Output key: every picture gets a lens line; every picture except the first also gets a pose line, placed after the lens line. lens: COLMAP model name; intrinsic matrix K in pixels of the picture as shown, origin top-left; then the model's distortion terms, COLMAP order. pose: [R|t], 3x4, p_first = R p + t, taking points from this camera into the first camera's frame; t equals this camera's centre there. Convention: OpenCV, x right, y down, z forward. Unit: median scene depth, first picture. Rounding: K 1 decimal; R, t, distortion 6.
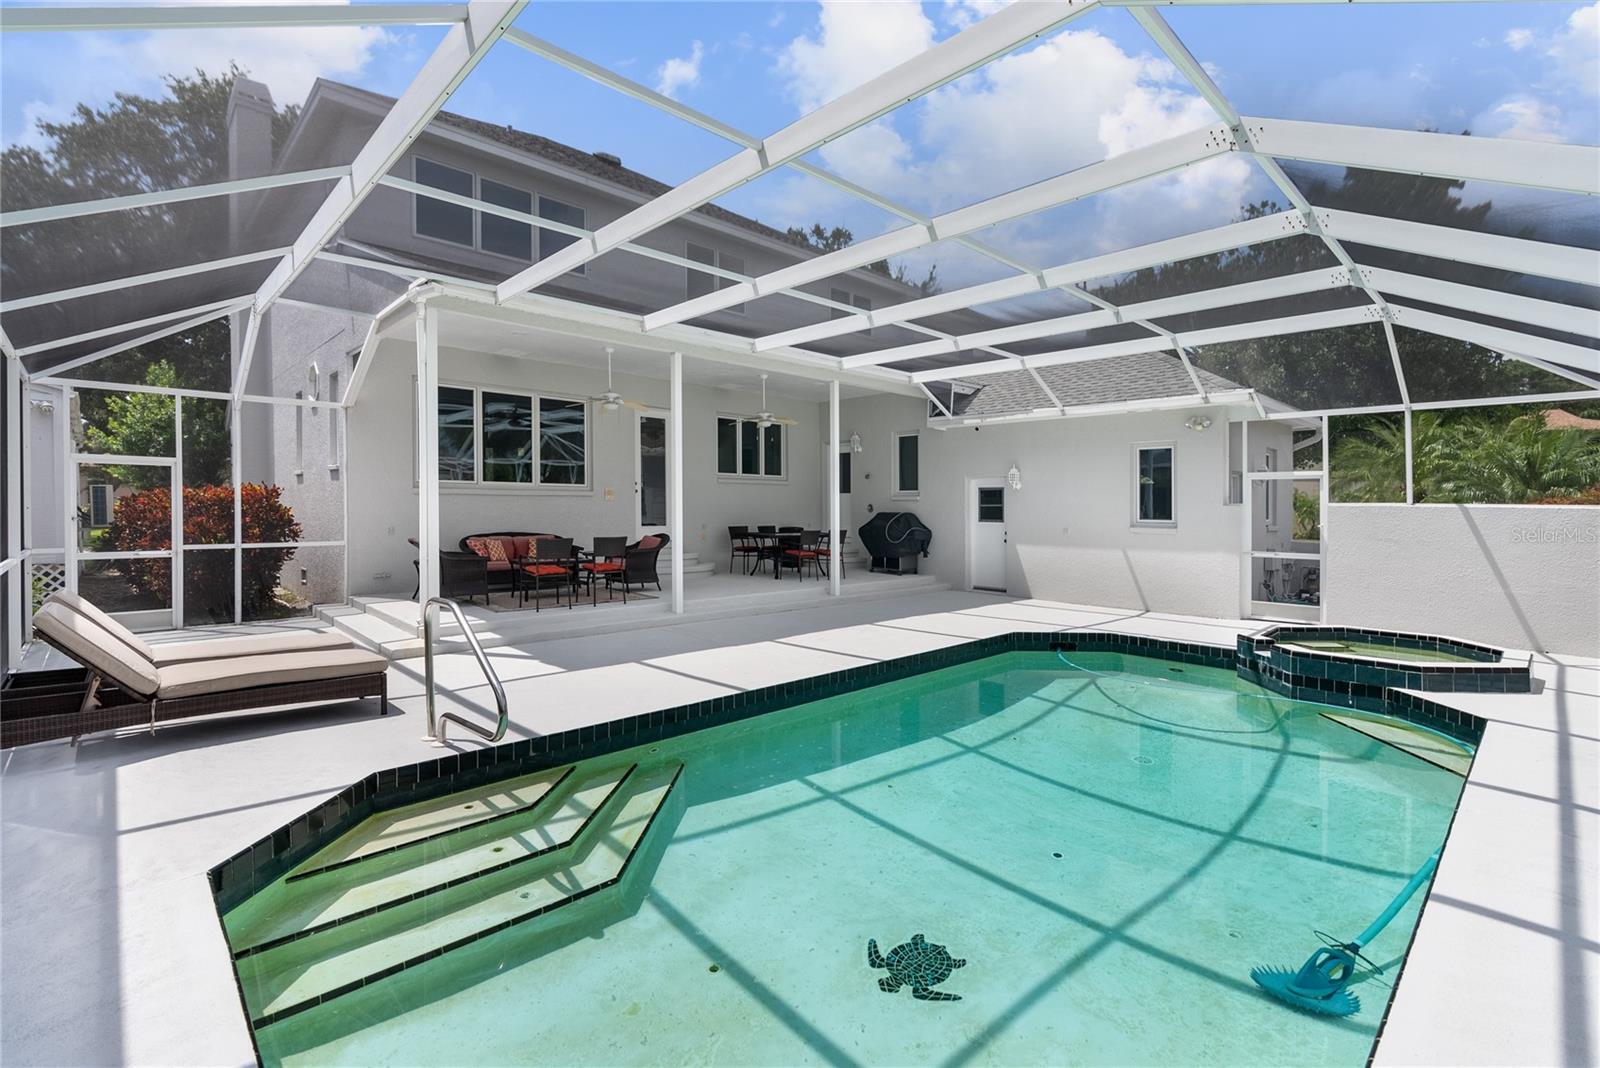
lens RADIAL K [[727.6, 0, 802.5], [0, 727.6, 530.4], [0, 0, 1]] dist [-0.000205, -0.000078]
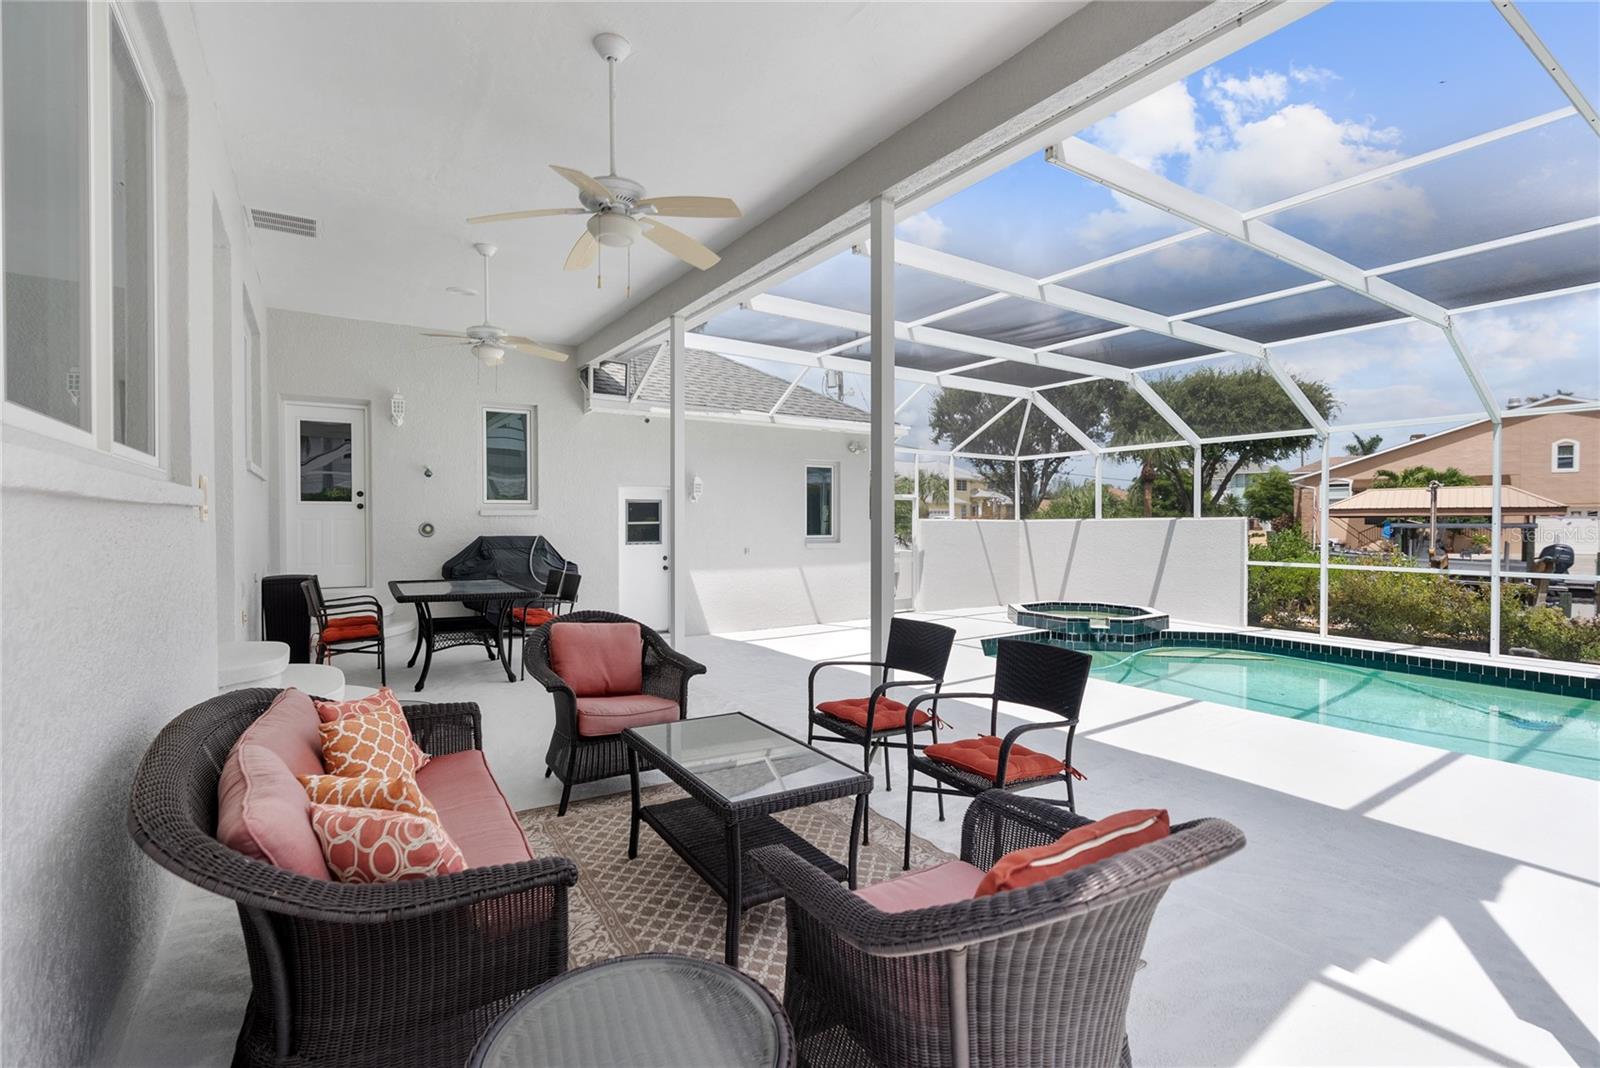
lens RADIAL K [[727.6, 0, 802.5], [0, 727.6, 530.4], [0, 0, 1]] dist [-0.000205, -0.000078]
pose [[0.182566, -0.022924, 0.982926, -0.489791], [0.034029, 0.999277, 0.016985, -0.036248], [-0.982605, 0.030347, 0.183214, 0.744464]]
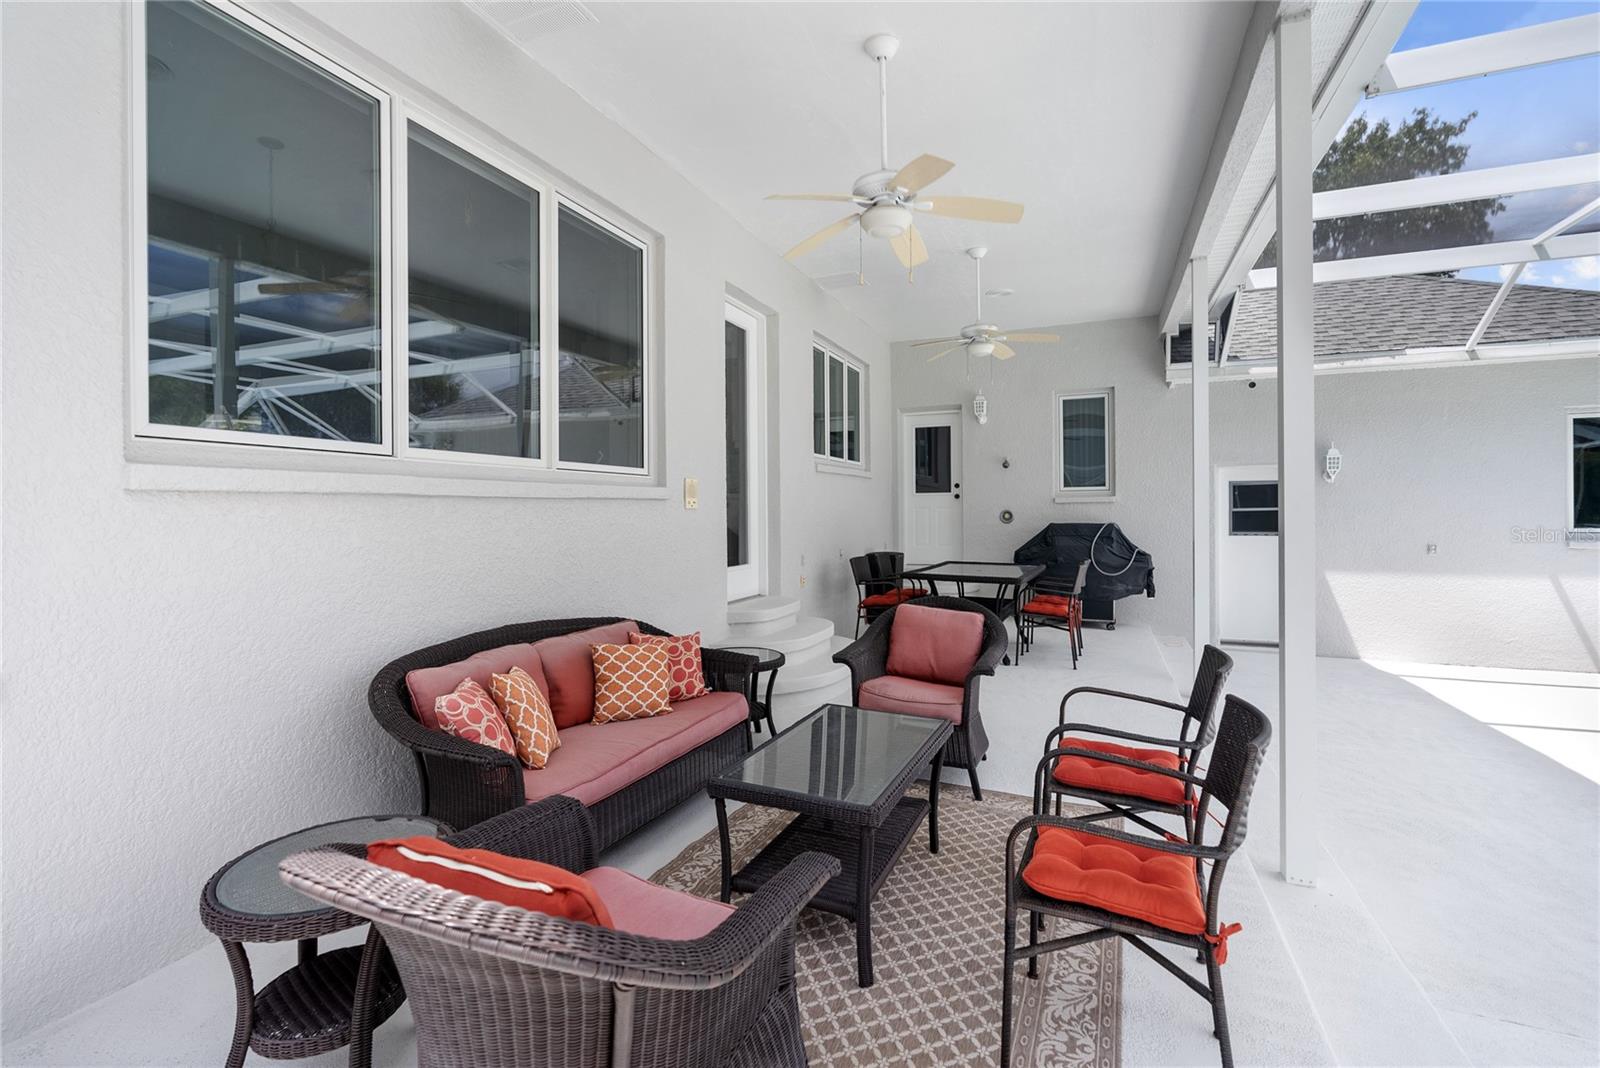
lens RADIAL K [[740.7, 0, 808.5], [0, 740.7, 503.0], [0, 0, 1]] dist [-0.001231, 0.000501]
pose [[0.915310, -0.010514, 0.402612, -0.369817], [0.028258, 0.998872, -0.038158, -0.028187], [-0.401757, 0.046303, 0.914575, 0.610807]]
